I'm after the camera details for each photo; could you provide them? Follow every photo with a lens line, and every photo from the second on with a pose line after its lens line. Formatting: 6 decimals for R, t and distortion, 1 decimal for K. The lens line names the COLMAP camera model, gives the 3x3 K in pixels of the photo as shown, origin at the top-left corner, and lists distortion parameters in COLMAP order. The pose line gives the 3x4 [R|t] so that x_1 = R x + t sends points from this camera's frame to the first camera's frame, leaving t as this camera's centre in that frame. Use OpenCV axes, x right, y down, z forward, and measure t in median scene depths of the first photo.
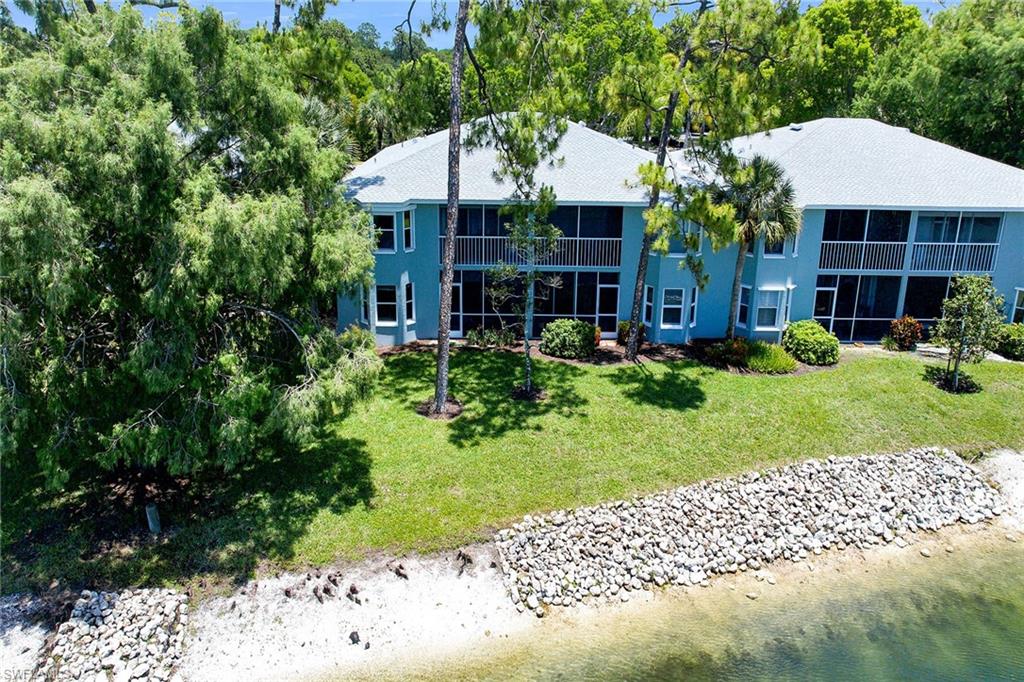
lens RADIAL K [[729.9, 0, 513.9], [0, 729.9, 273.5], [0, 0, 1]] dist [-0.013882, -0.004162]
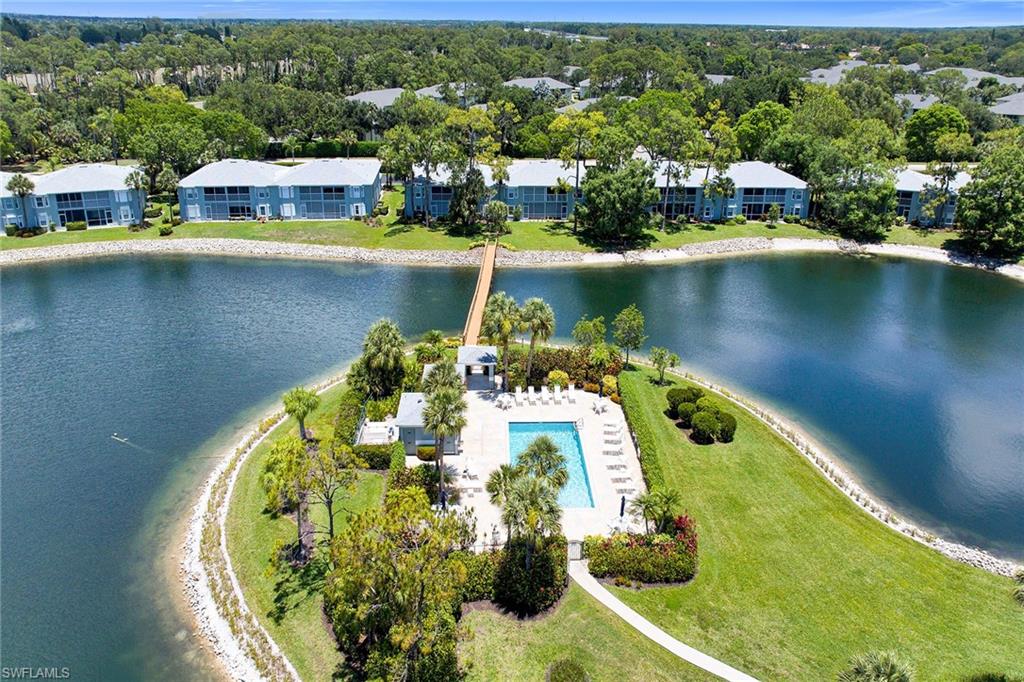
lens RADIAL K [[708.0, 0, 513.7], [0, 708.0, 288.9], [0, 0, 1]] dist [-0.011686, 0.000484]
pose [[0.999945, -0.007952, -0.006812, -0.914129], [0.008374, 0.997893, 0.064340, 0.228364], [0.006286, -0.064393, 0.997905, -3.237730]]
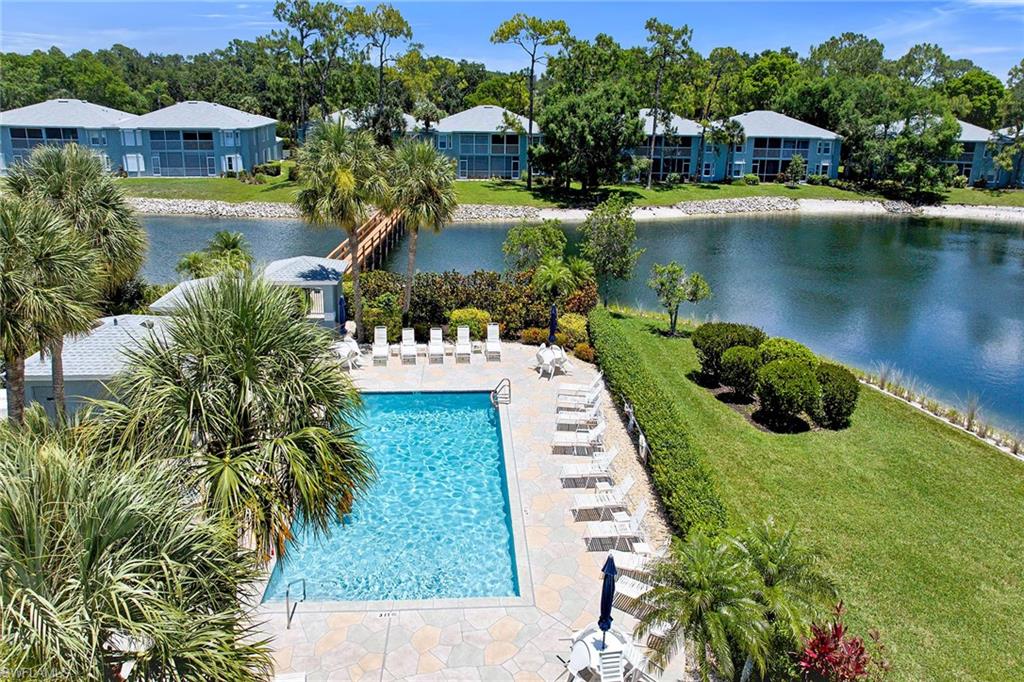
lens RADIAL K [[740.3, 0, 512.9], [0, 740.3, 298.7], [0, 0, 1]] dist [-0.049576, 0.062388]
pose [[0.999281, -0.009098, 0.036814, -0.771978], [0.008841, 0.999935, 0.007135, 0.596791], [-0.036877, -0.006804, 0.999297, -2.232807]]
